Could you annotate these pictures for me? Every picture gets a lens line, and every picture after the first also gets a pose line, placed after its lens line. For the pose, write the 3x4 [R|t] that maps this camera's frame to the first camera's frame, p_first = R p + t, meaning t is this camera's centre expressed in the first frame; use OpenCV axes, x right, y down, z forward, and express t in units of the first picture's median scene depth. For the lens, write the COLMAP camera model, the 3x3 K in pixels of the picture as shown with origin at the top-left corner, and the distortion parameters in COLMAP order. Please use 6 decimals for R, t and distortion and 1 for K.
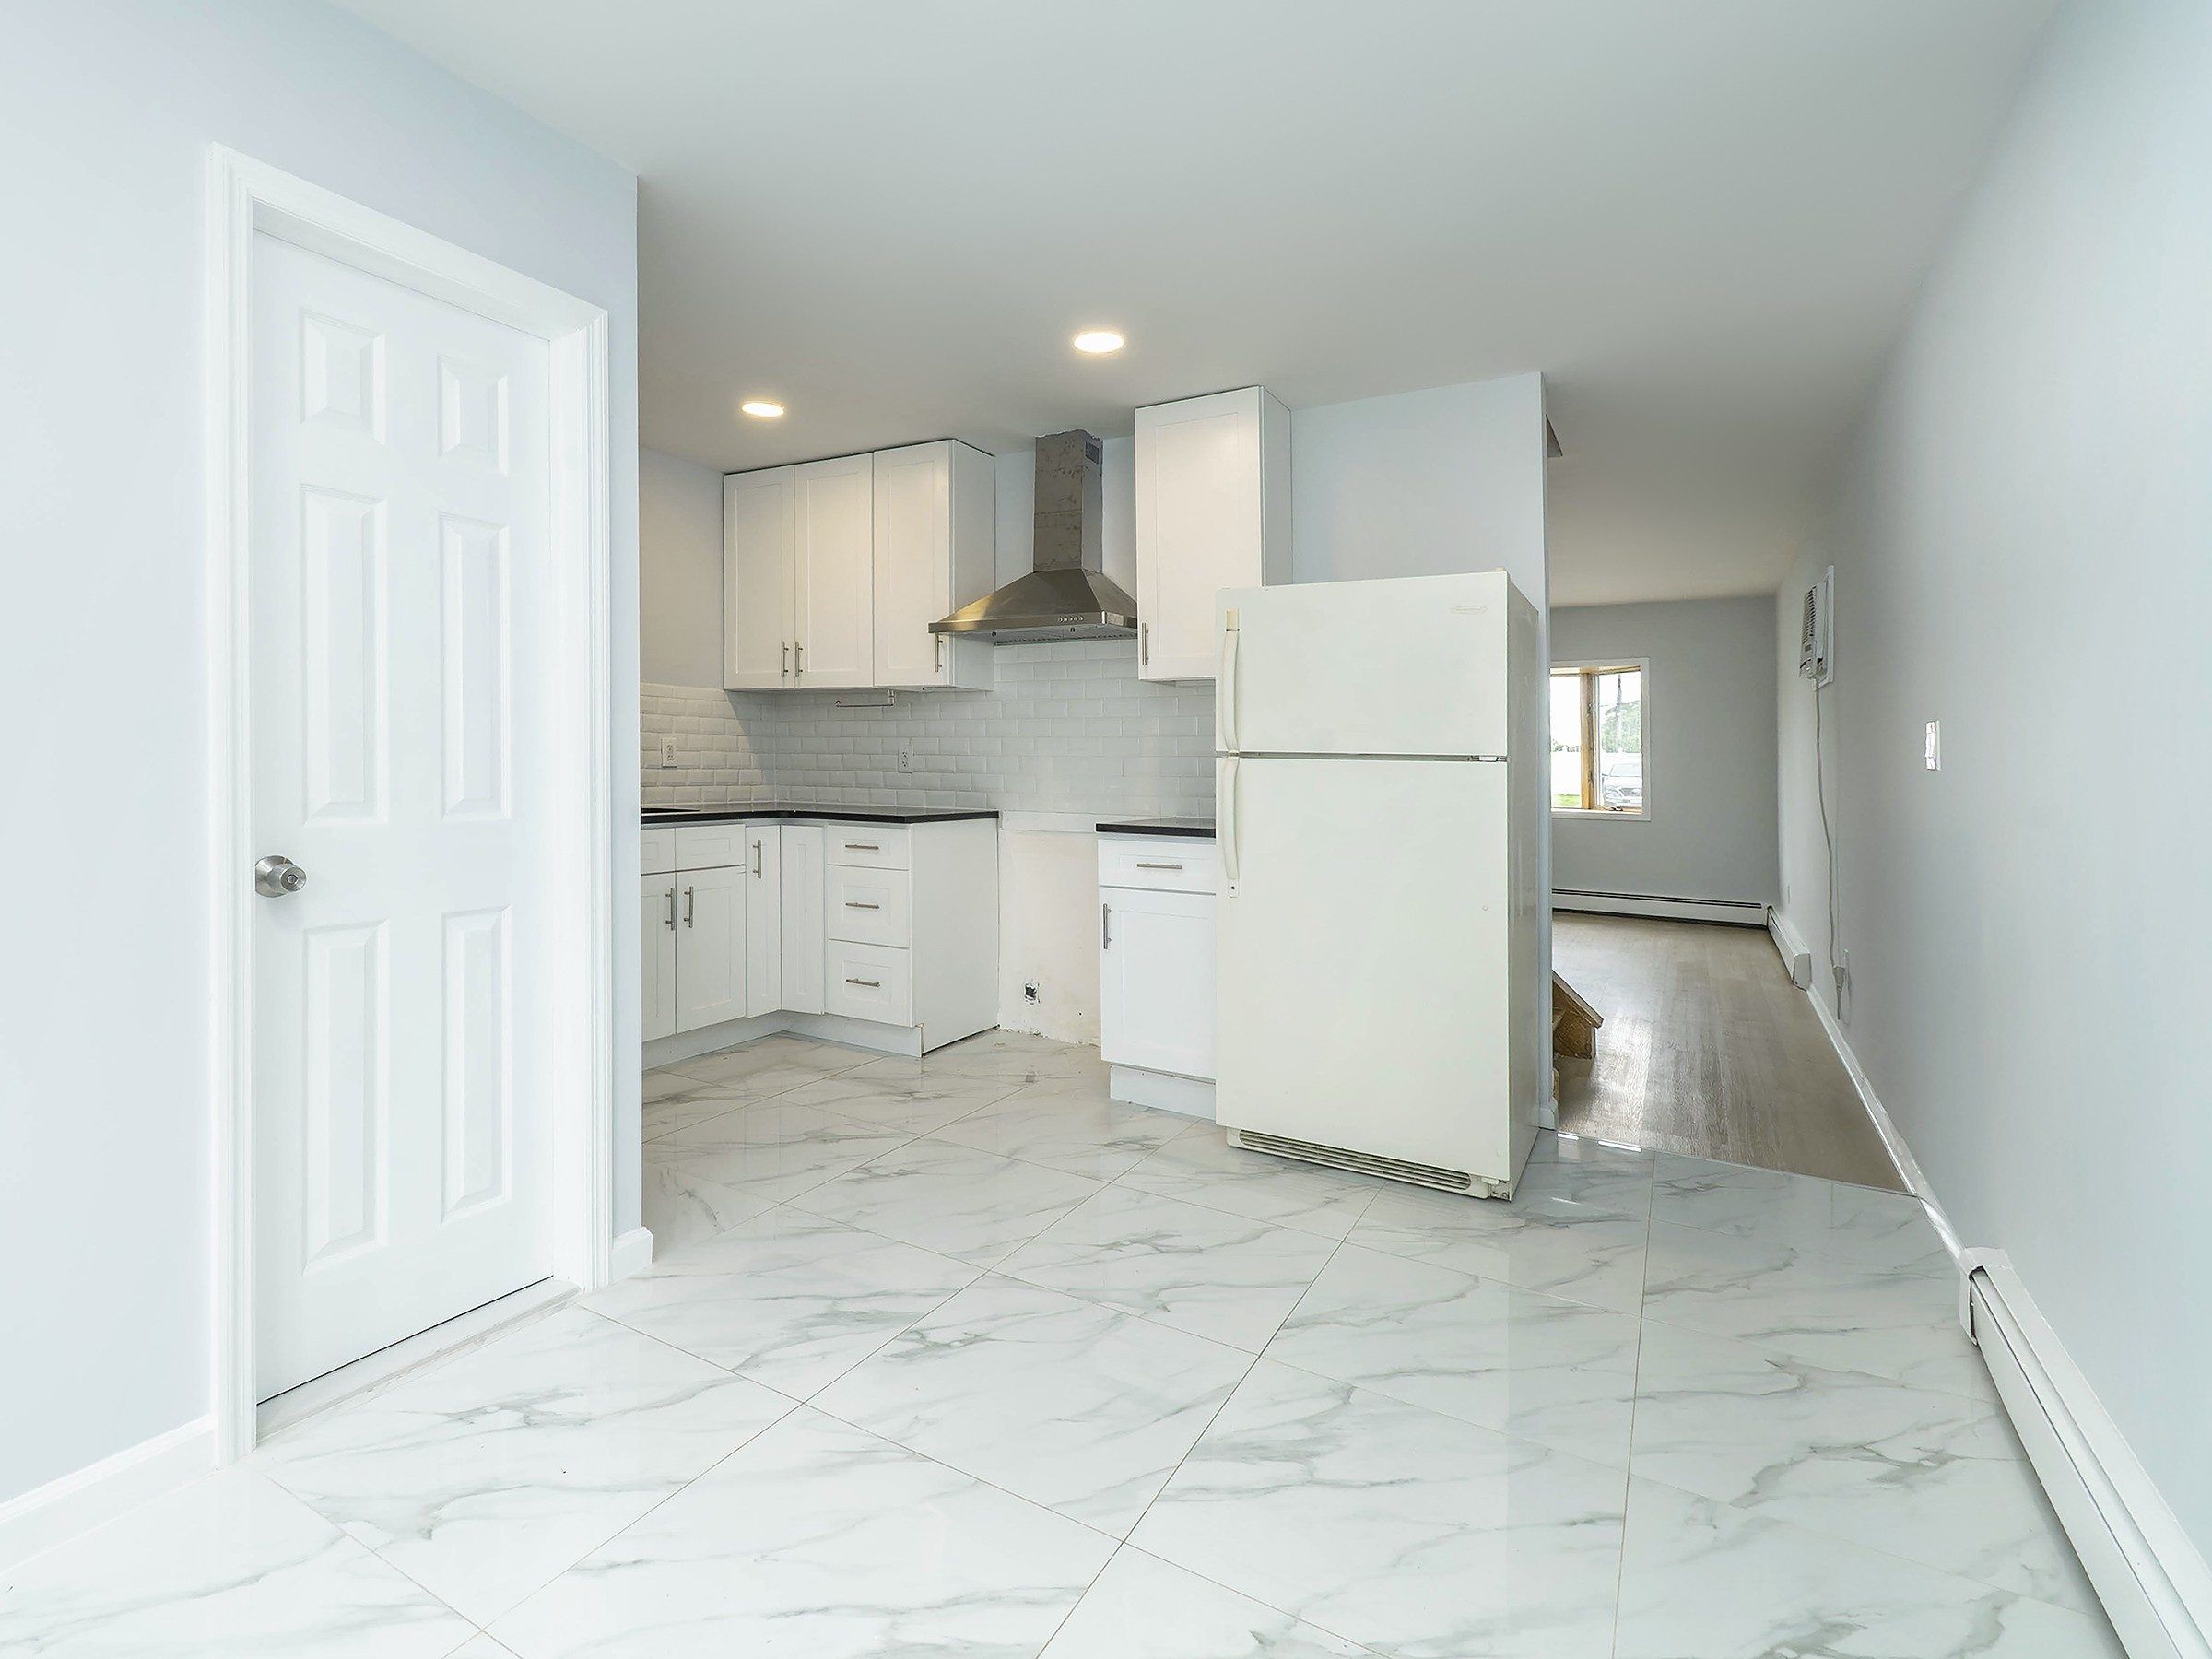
lens RADIAL K [[1086.0, 0, 949.6], [0, 1086.0, 773.7], [0, 0, 1]] dist [-0.000791, -0.000053]
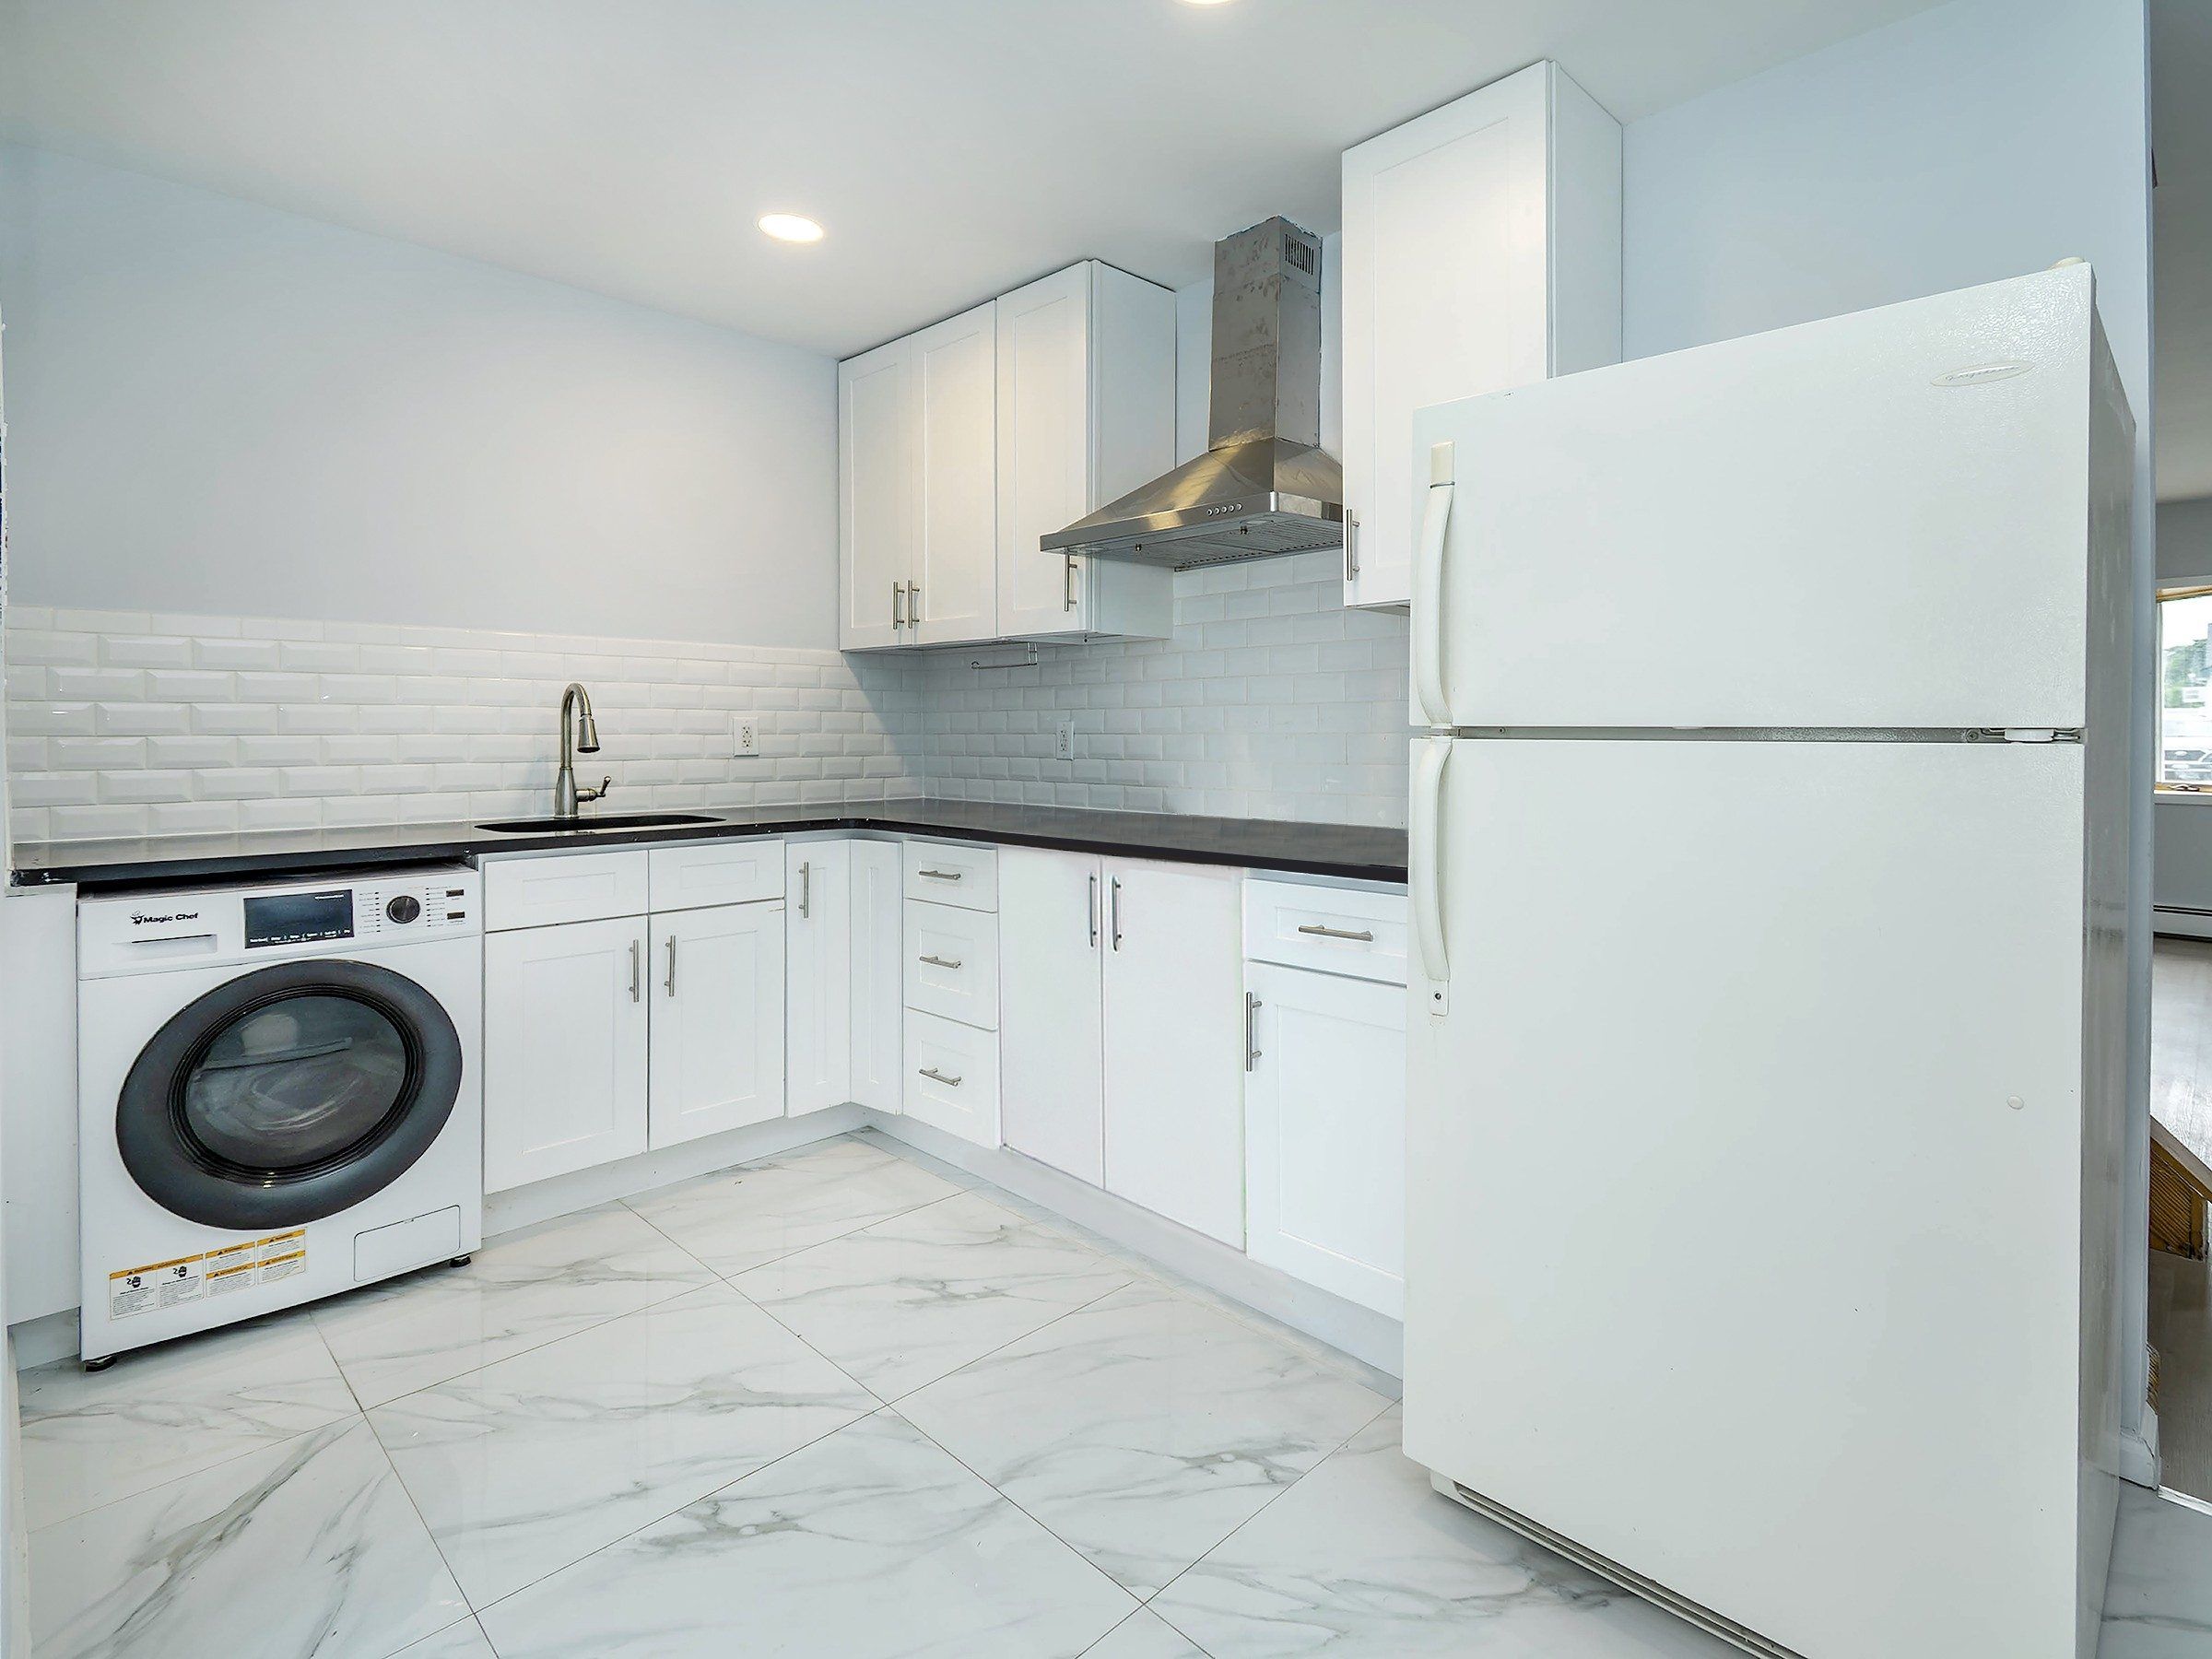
lens RADIAL K [[1131.6, 0, 1102.3], [0, 1131.6, 789.9], [0, 0, 1]] dist [0.002056, -0.000457]
pose [[0.980539, -0.006461, -0.196218, 0.150450], [0.013801, 0.999254, 0.036067, -0.008532], [0.195839, -0.038073, 0.979897, 0.325093]]
